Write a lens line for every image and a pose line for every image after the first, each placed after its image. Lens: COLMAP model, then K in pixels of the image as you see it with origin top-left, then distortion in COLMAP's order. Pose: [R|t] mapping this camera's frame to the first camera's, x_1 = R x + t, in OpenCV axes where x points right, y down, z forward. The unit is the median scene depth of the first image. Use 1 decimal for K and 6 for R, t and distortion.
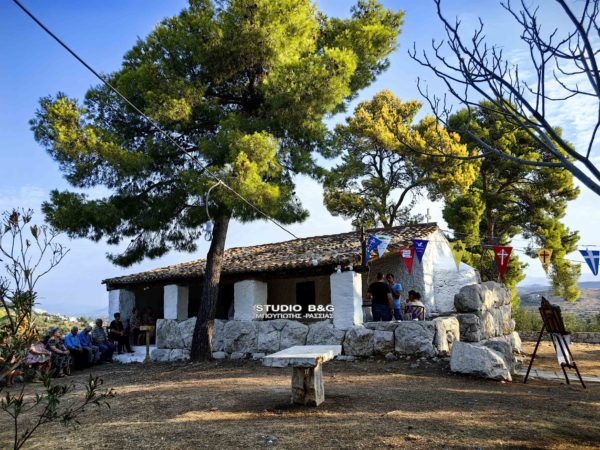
lens RADIAL K [[475.9, 0, 300.0], [0, 475.9, 225.0], [0, 0, 1]] dist [0.080442, -0.145883]
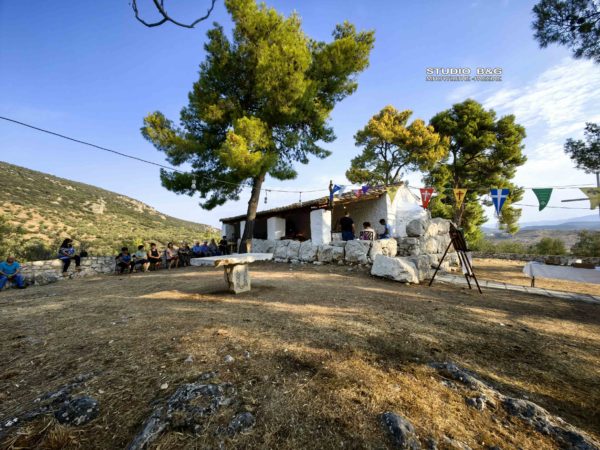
lens RADIAL K [[235.8, 0, 300.0], [0, 235.8, 225.0], [0, 0, 1]] dist [0.040344, -0.016799]
pose [[0.967345, 0.000375, -0.253464, 0.131890], [0.028928, 0.993301, 0.111876, 0.033849], [0.251808, -0.115555, 0.960854, 0.131761]]
